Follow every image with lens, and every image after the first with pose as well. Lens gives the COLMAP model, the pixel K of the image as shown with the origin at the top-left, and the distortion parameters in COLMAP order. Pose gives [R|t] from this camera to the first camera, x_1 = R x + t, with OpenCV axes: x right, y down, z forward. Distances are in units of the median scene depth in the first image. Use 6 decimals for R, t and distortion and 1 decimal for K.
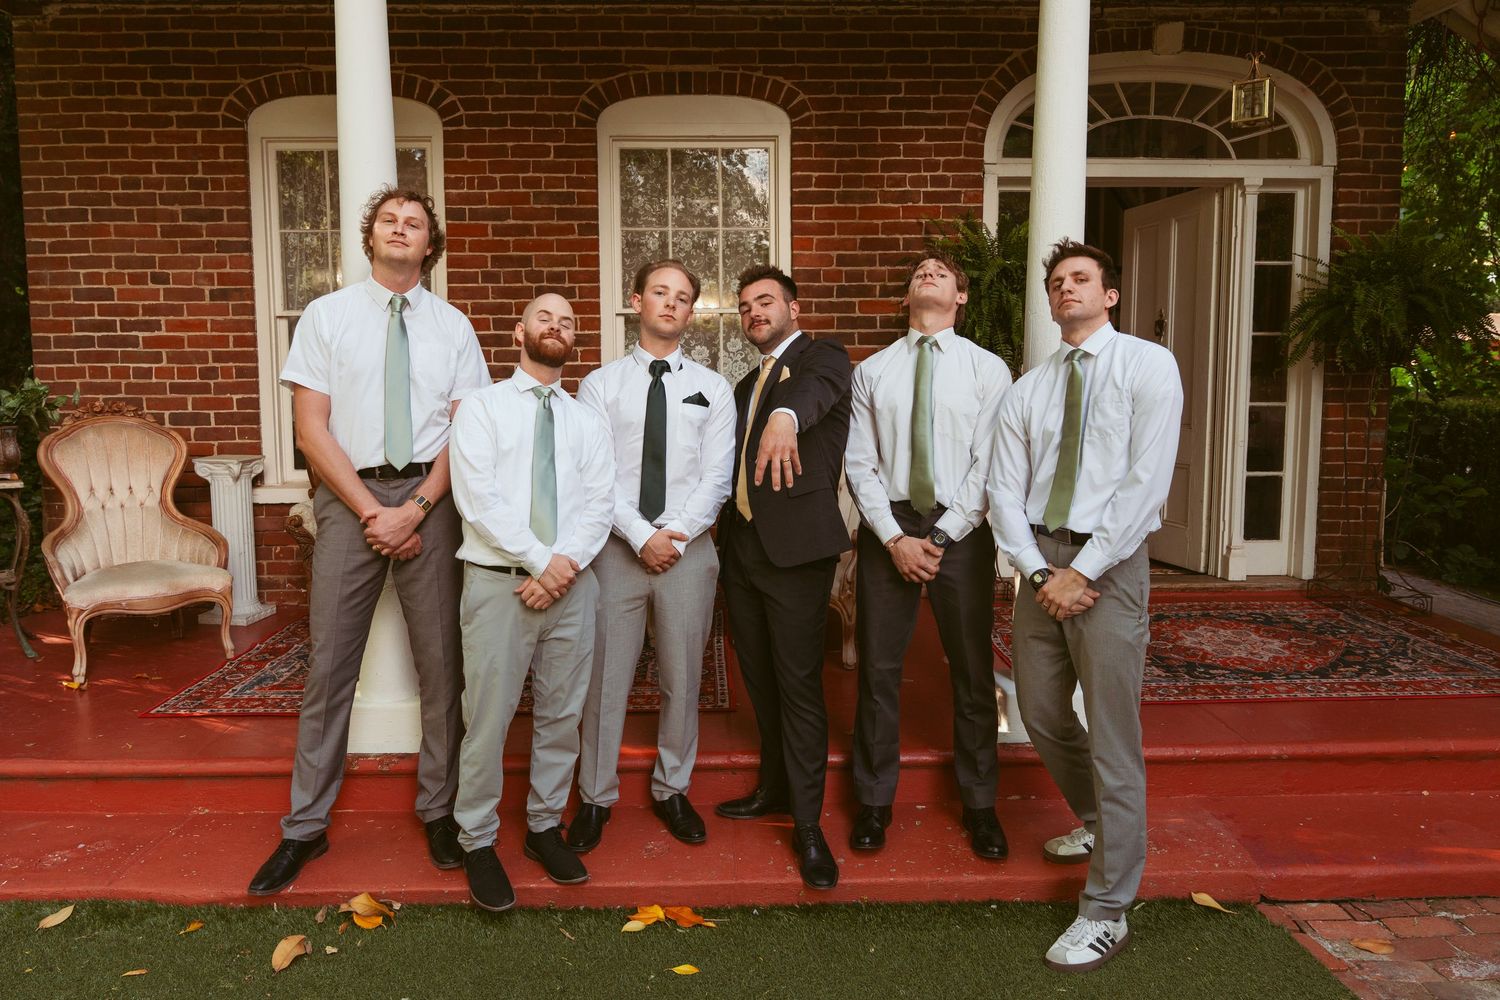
lens RADIAL K [[1046.6, 0, 738.0], [0, 1046.6, 479.3], [0, 0, 1]] dist [0.006996, -0.025519]
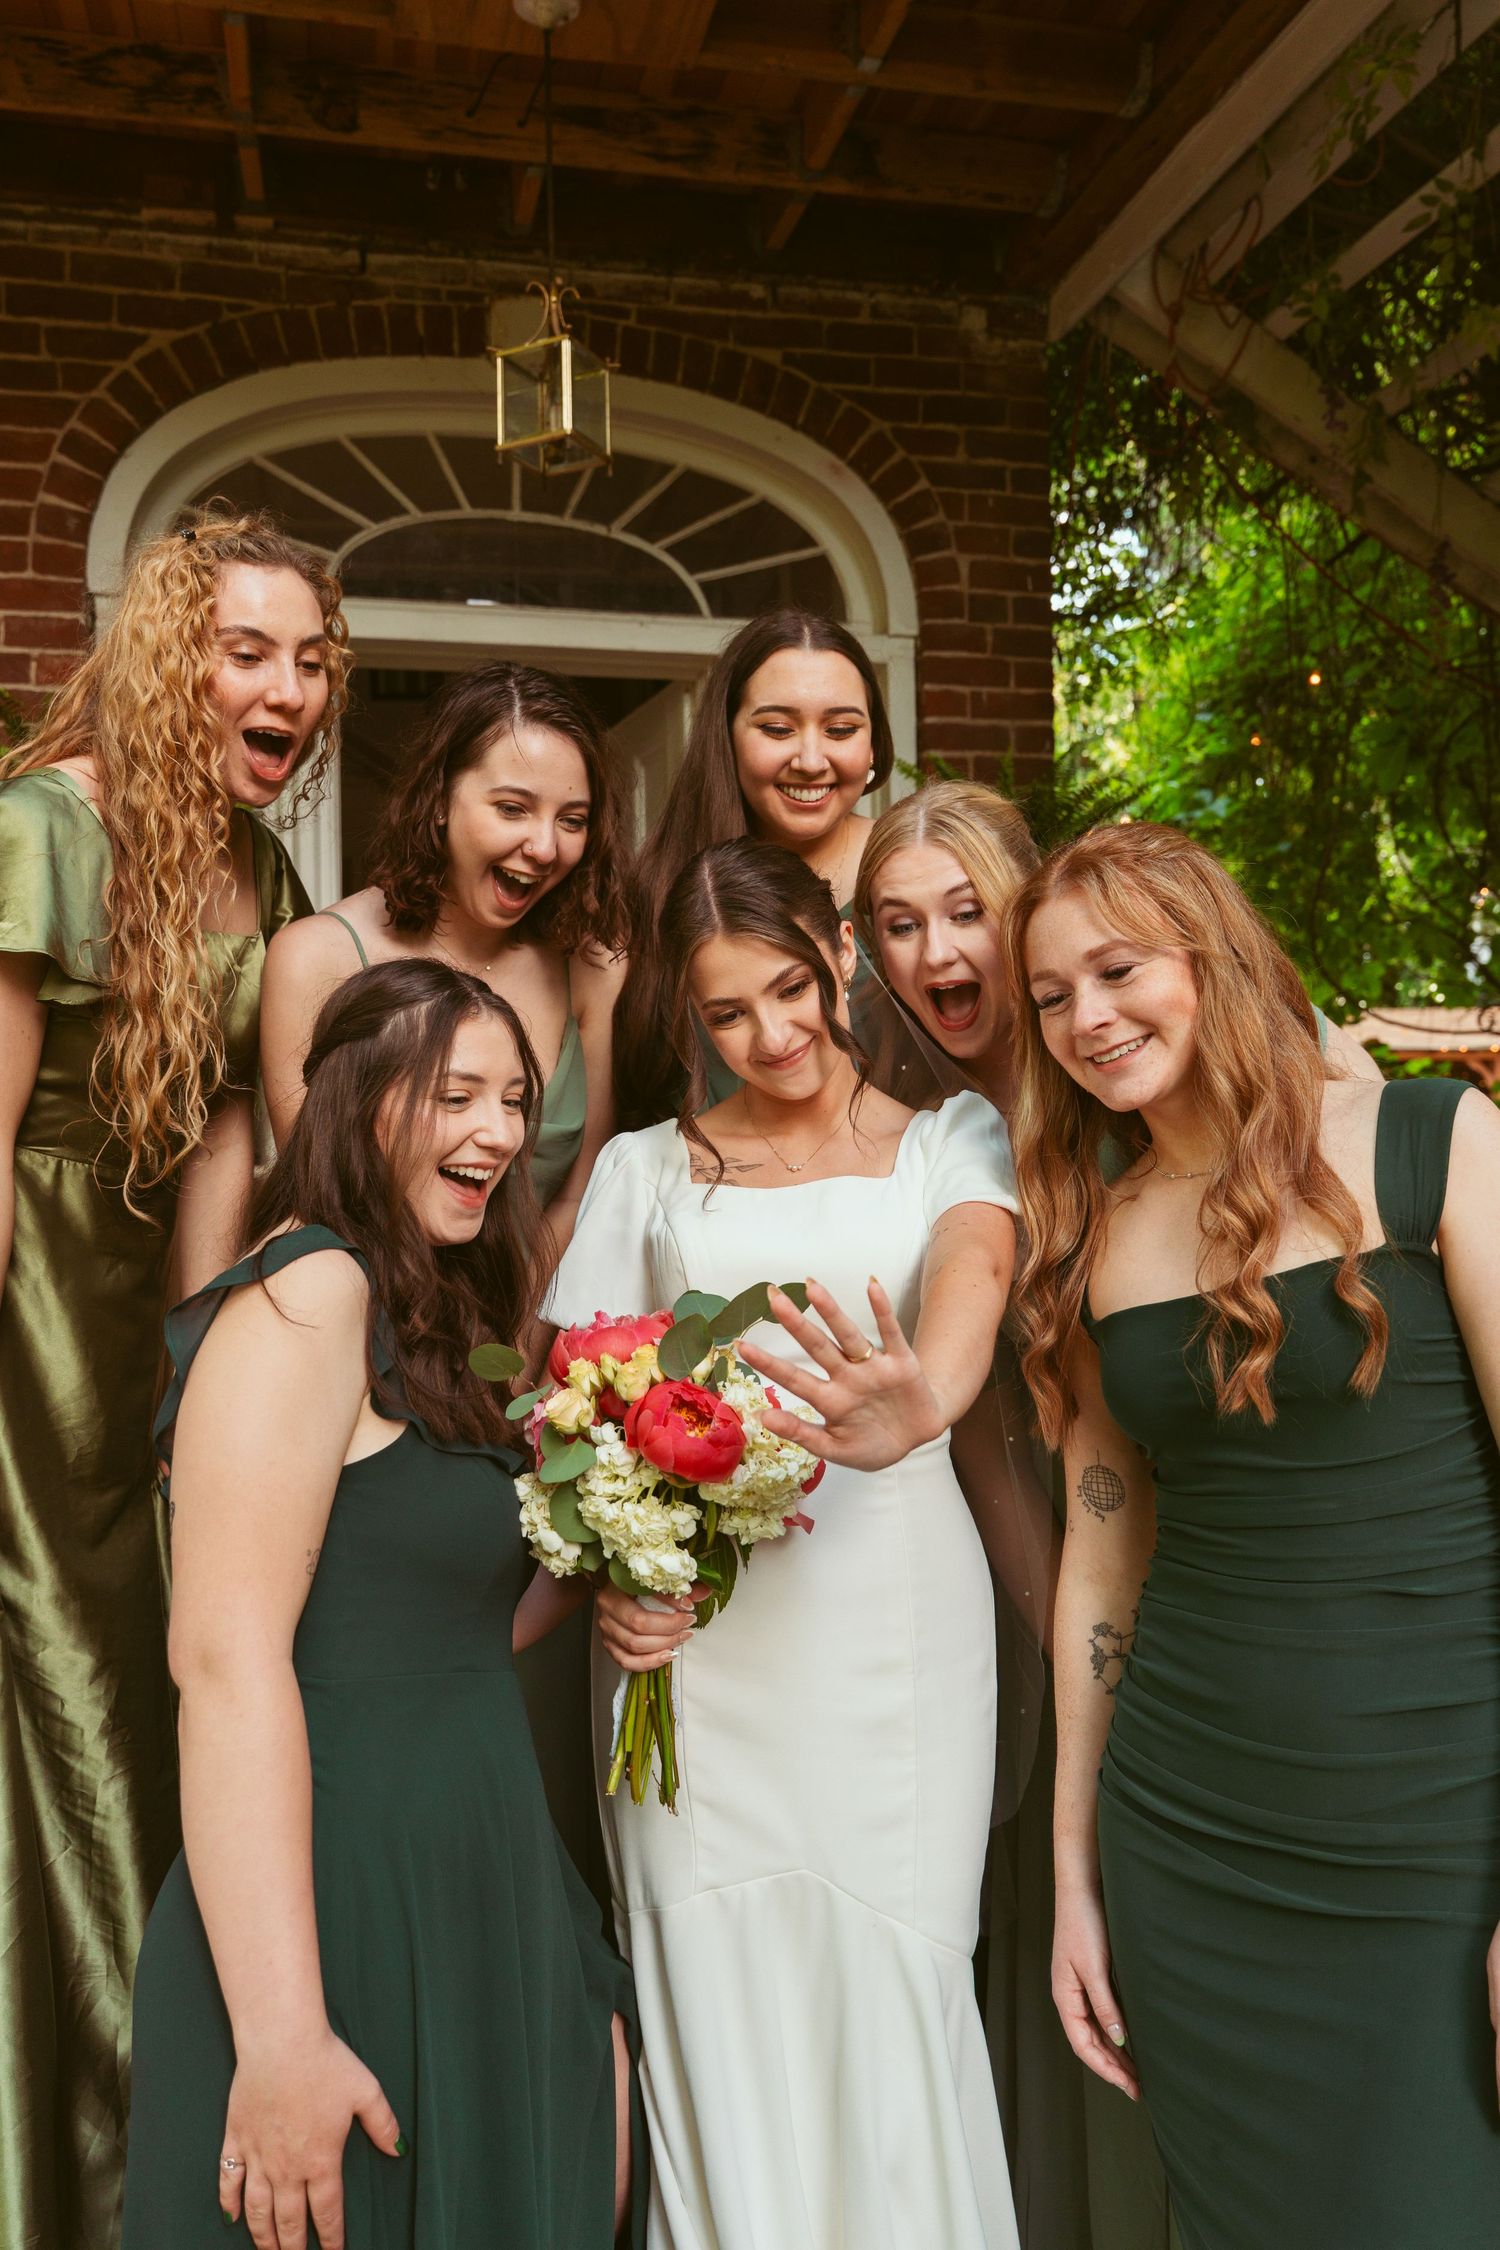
lens RADIAL K [[1706.9, 0, 749.6], [0, 1706.9, 1132.2], [0, 0, 1]] dist [0.002924, -0.012018]
pose [[0.981224, -0.014359, 0.192337, 0.362431], [0.032224, 0.995413, -0.090080, -0.019599], [-0.190162, 0.094587, 0.977186, 0.312532]]
